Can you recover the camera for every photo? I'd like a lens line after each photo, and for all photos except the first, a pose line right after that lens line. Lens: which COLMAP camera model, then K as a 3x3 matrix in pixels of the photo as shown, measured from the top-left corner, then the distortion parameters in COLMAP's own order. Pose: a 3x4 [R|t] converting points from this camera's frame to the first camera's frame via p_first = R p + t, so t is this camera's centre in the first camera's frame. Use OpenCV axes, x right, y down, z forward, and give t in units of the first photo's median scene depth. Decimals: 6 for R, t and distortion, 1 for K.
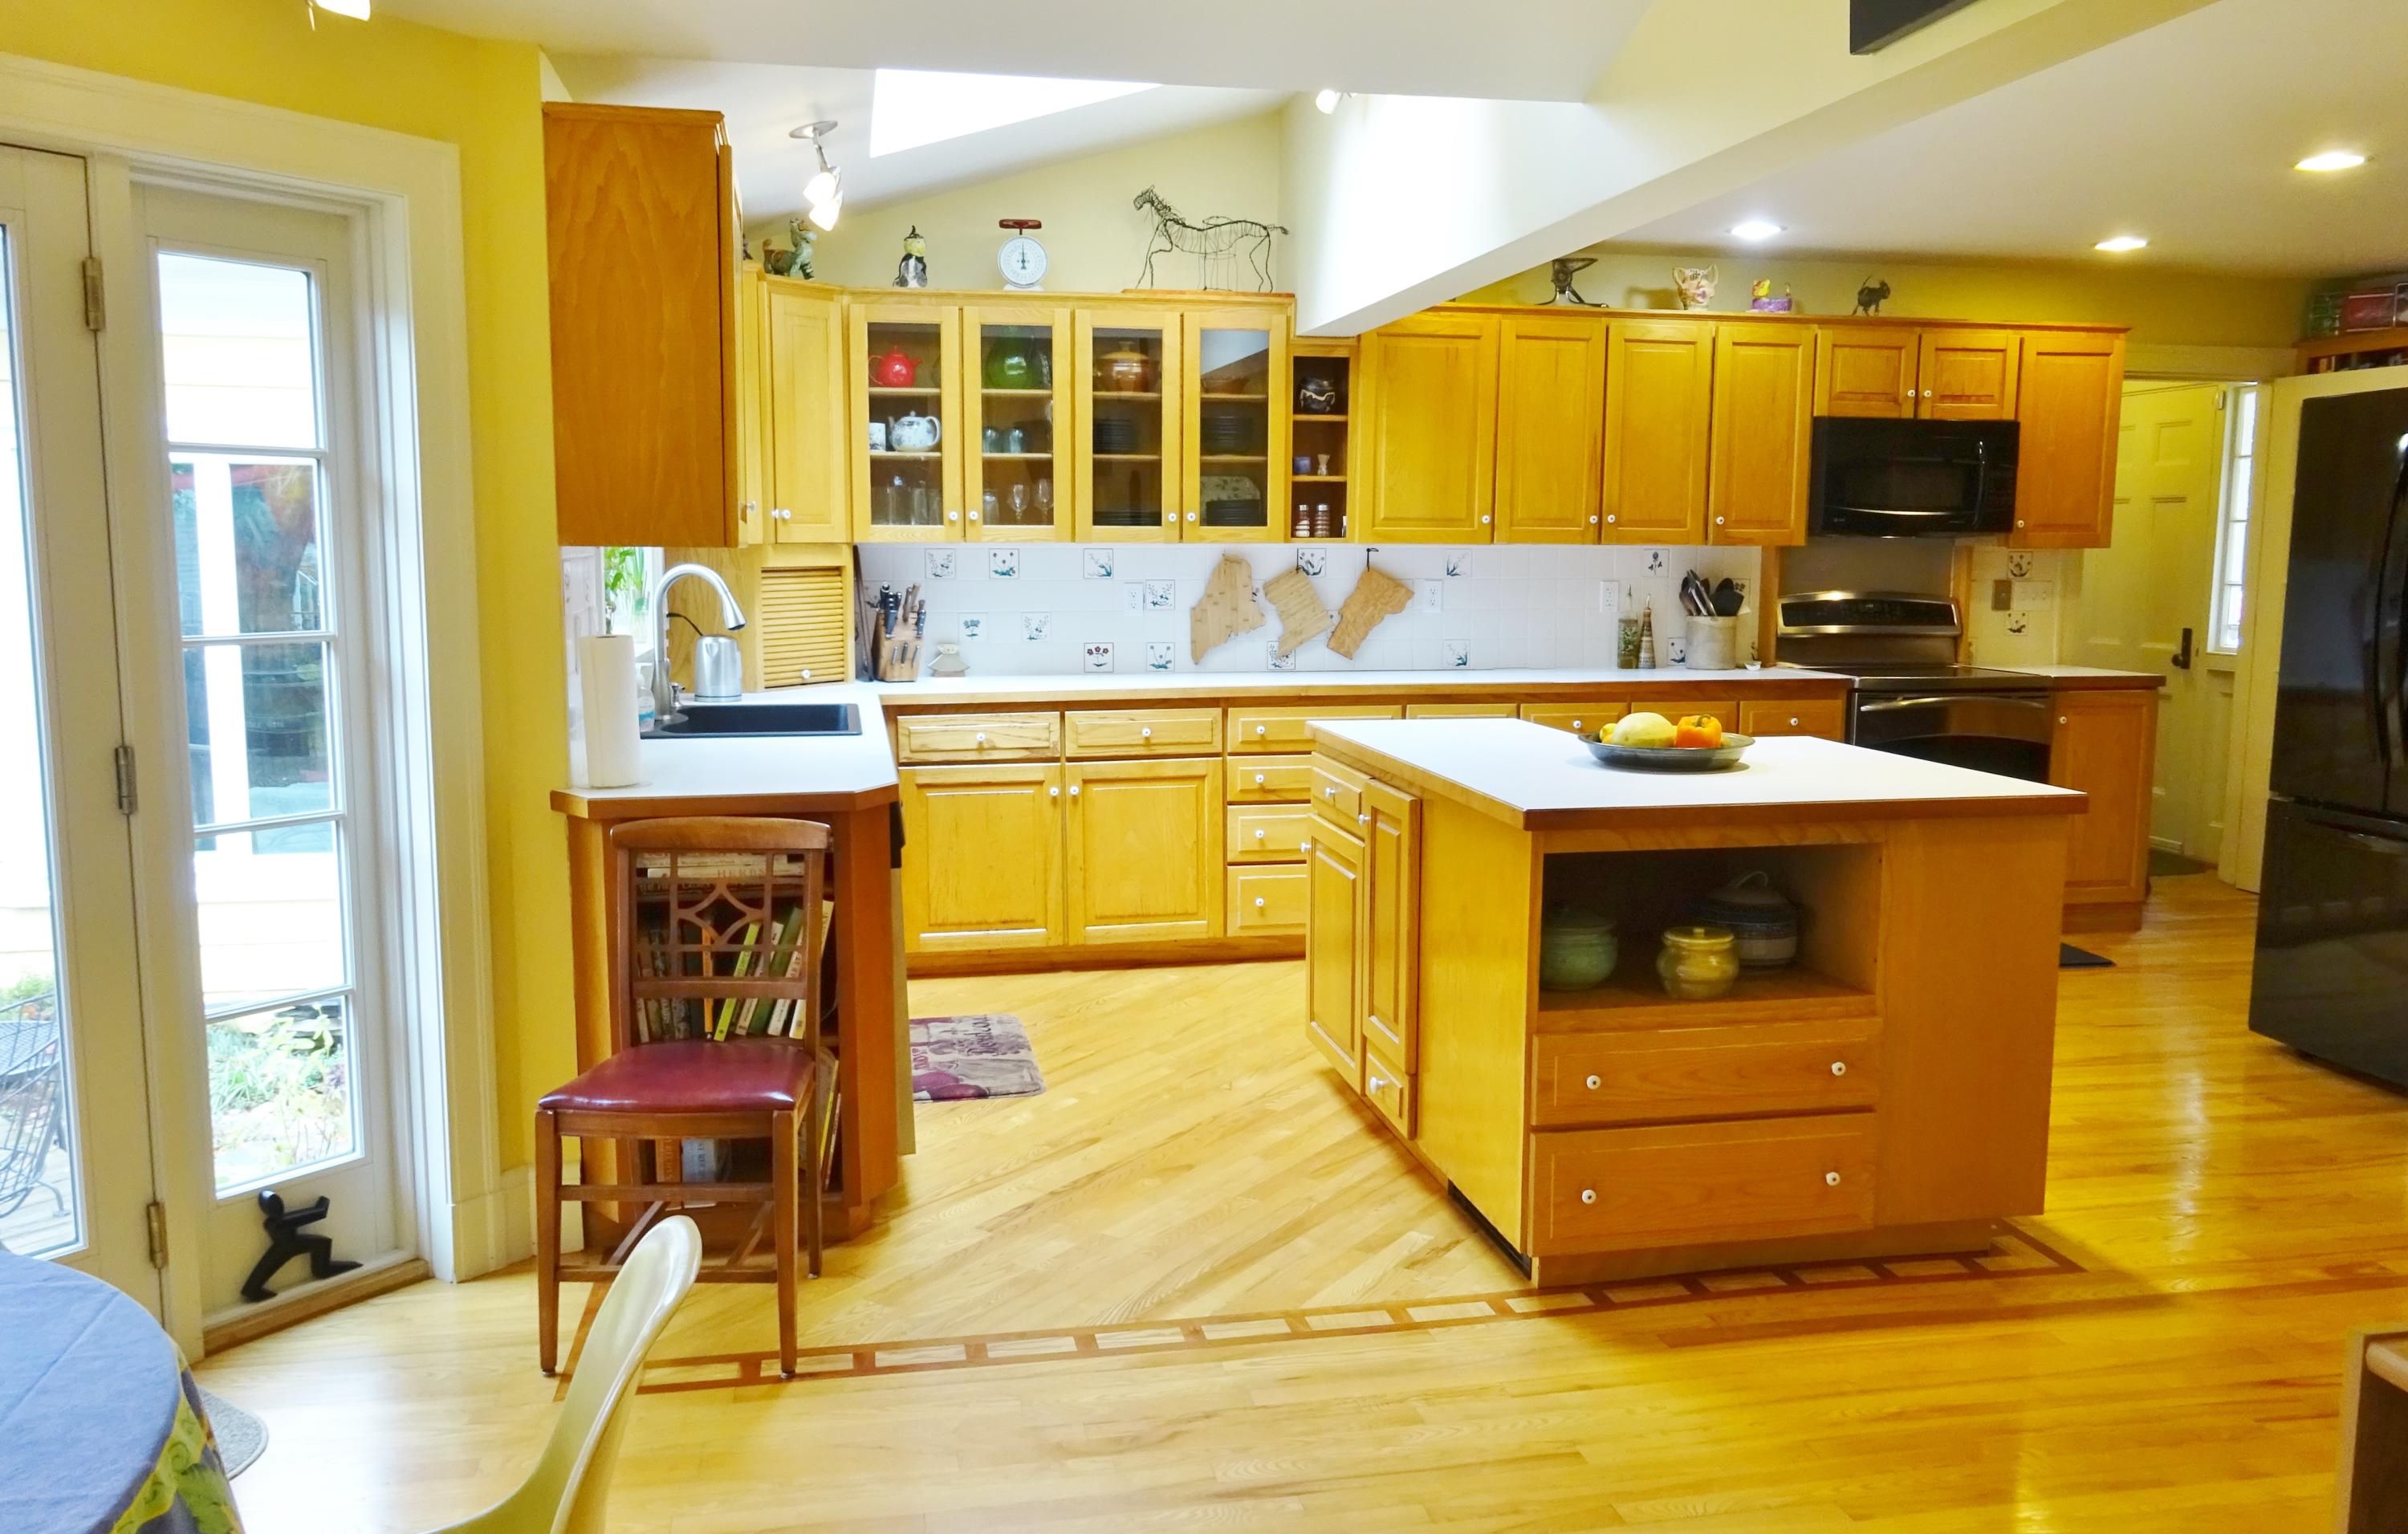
lens RADIAL K [[1803.2, 0, 1204.0], [0, 1803.2, 767.0], [0, 0, 1]] dist [0.006143, 0.000402]
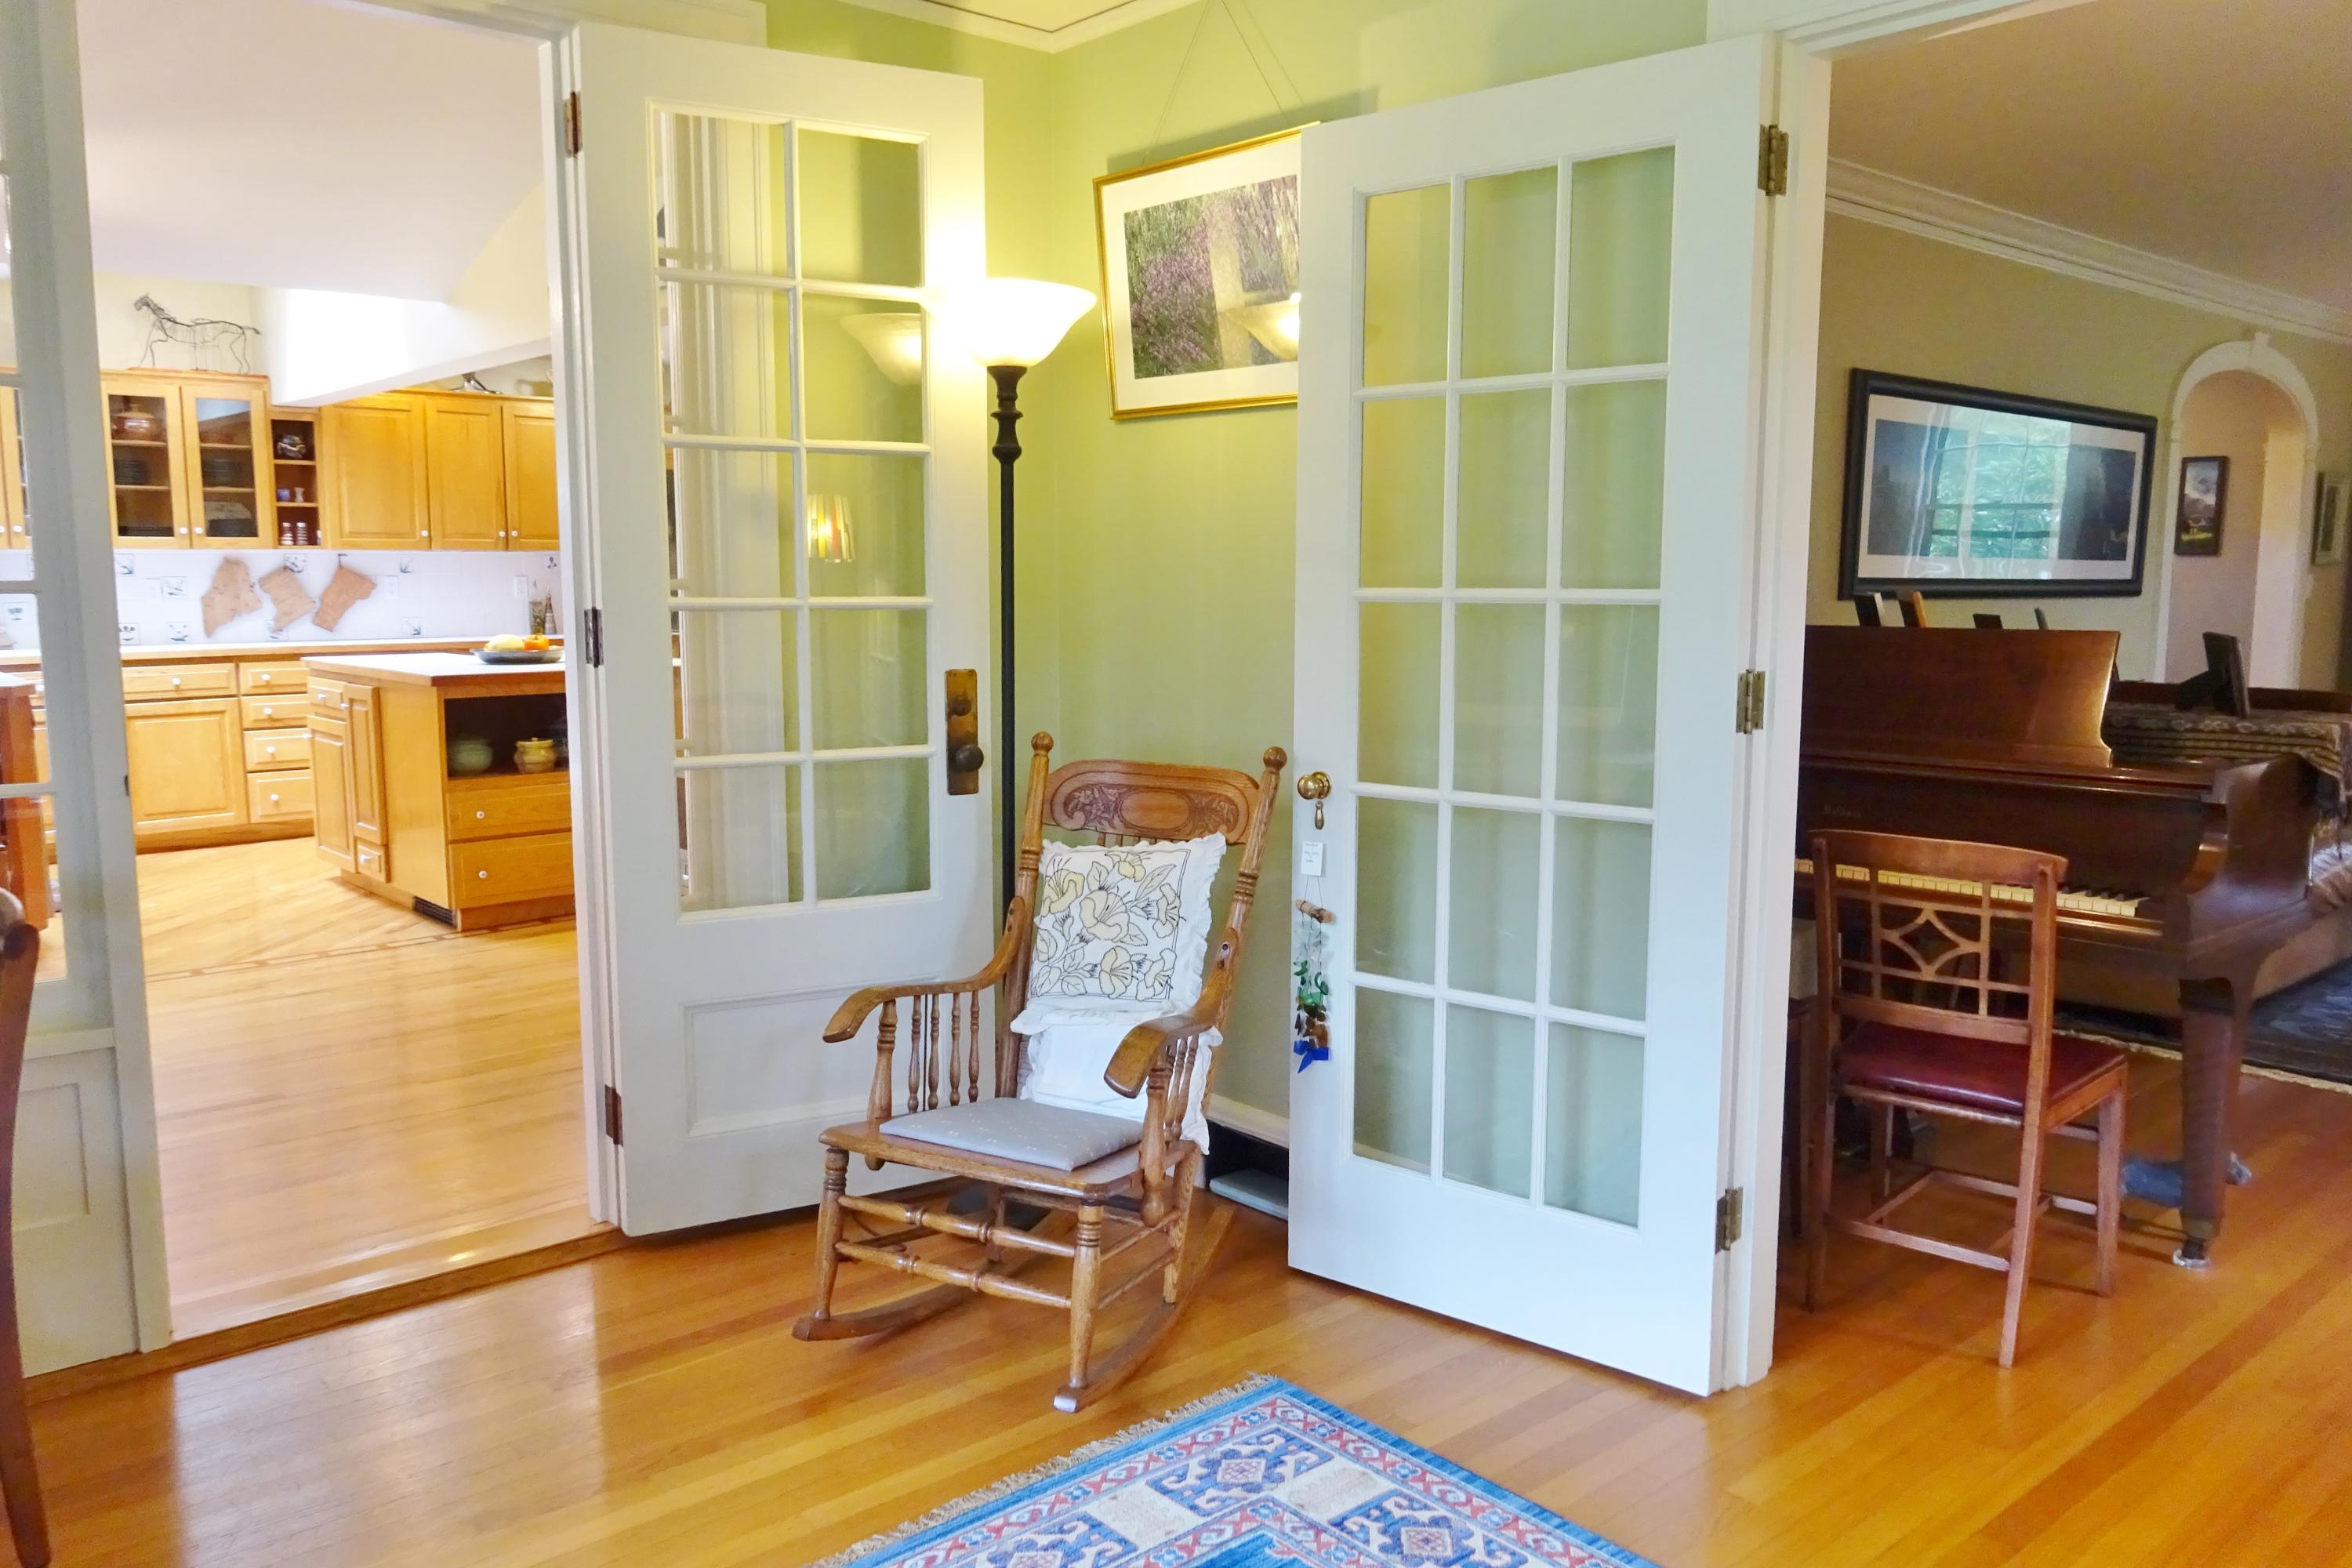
lens RADIAL K [[1737.4, 0, 1172.8], [0, 1737.4, 790.0], [0, 0, 1]] dist [-0.001014, -0.001434]
pose [[0.863365, -0.069381, 0.499788, -0.041790], [0.067930, 0.997466, 0.021123, 0.086523], [-0.499987, 0.015714, 0.865890, -0.552086]]
